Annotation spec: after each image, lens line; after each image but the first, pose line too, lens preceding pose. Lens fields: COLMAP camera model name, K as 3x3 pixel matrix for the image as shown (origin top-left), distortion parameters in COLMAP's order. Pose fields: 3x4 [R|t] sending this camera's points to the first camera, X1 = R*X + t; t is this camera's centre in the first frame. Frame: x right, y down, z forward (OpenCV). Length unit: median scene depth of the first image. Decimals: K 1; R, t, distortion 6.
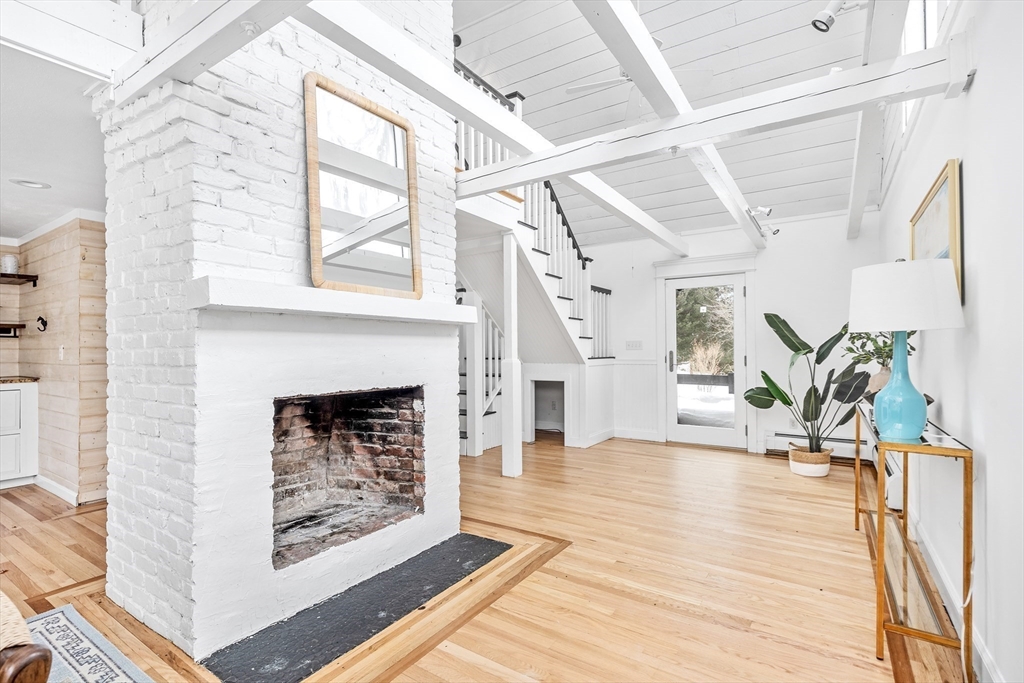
lens RADIAL K [[484.0, 0, 512.0], [0, 484.0, 341.5], [0, 0, 1]] dist [0.003884, -0.000132]
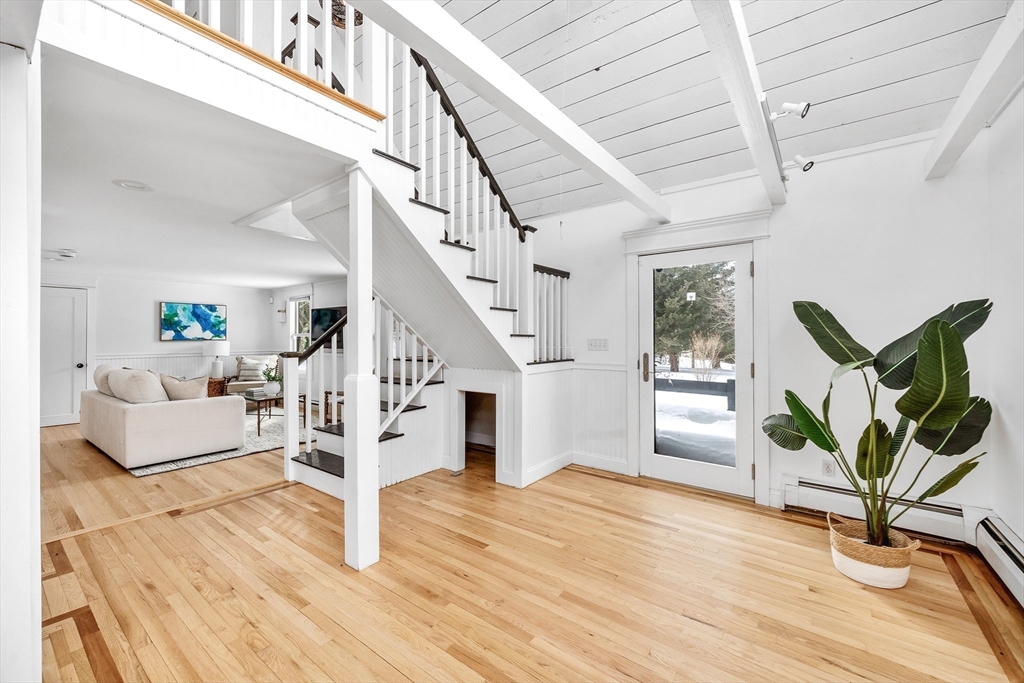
lens RADIAL K [[412.5, 0, 500.6], [0, 412.5, 332.4], [0, 0, 1]] dist [0.001076, 0.000154]
pose [[0.996443, 0.001618, -0.084253, 0.292509], [-0.001244, 0.999989, 0.004489, -0.025803], [0.084260, -0.004368, 0.996434, 0.649994]]
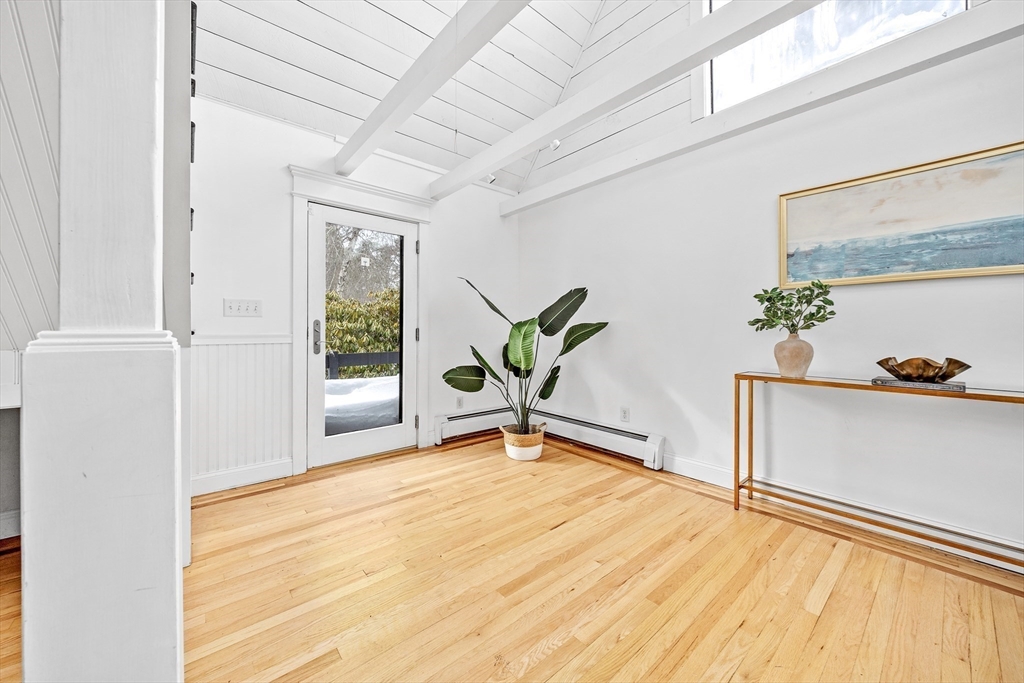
lens RADIAL K [[377.4, 0, 513.6], [0, 377.4, 325.6], [0, 0, 1]] dist [0.000632, 0.000008]
pose [[0.275221, 0.010480, 0.961324, -0.113876], [-0.026211, 0.999651, -0.003394, 0.039313], [-0.961024, -0.024263, 0.275400, 1.136033]]
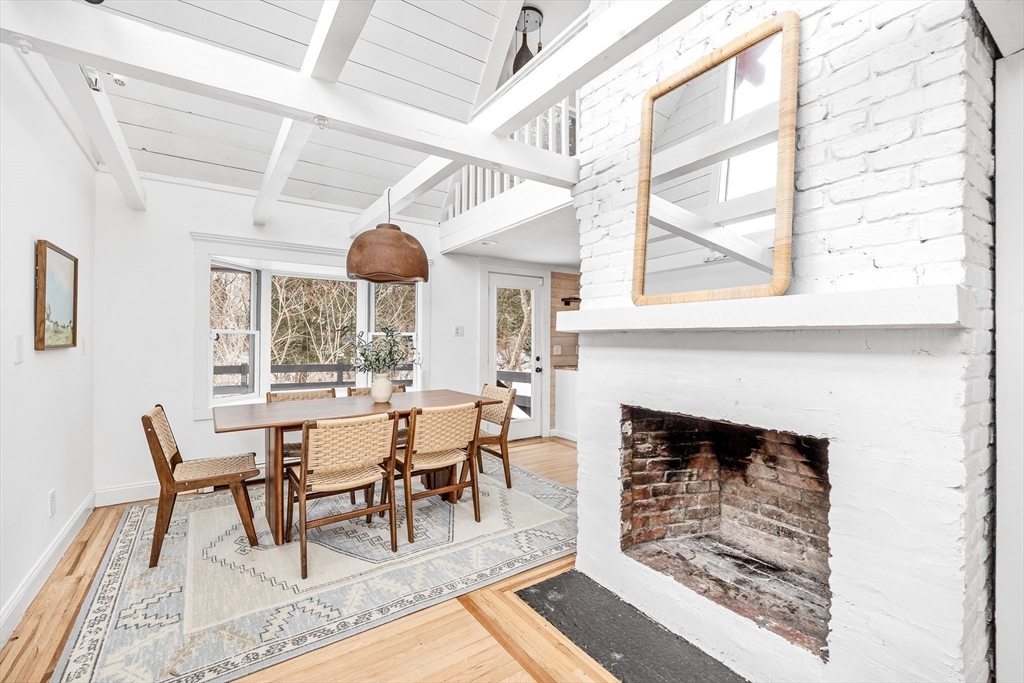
lens RADIAL K [[439.0, 0, 504.3], [0, 439.0, 342.9], [0, 0, 1]] dist [-0.001736, -0.000194]
pose [[-0.383804, 0.011821, -0.923339, 0.365608], [0.011432, 0.999902, 0.008049, -0.027044], [0.923344, -0.007466, -0.383901, 0.709219]]
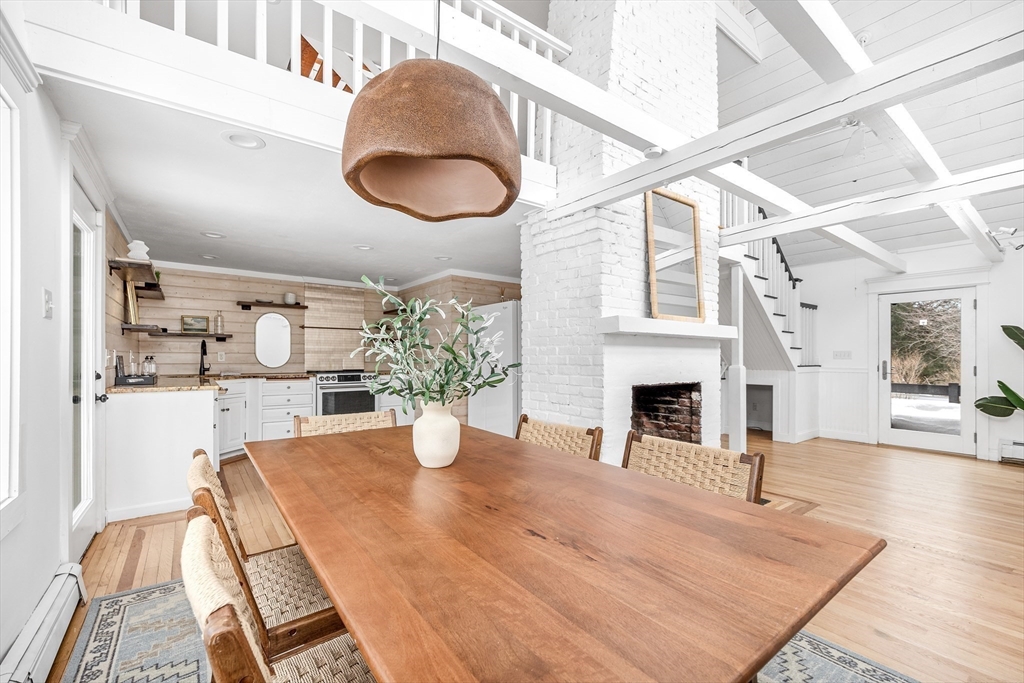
lens RADIAL K [[427.2, 0, 513.2], [0, 427.2, 352.4], [0, 0, 1]] dist [-0.000653, -0.000205]
pose [[0.940918, 0.007193, -0.338557, -0.234790], [-0.004637, 0.999954, 0.008359, -0.004990], [0.338602, -0.006295, 0.940909, -0.325013]]
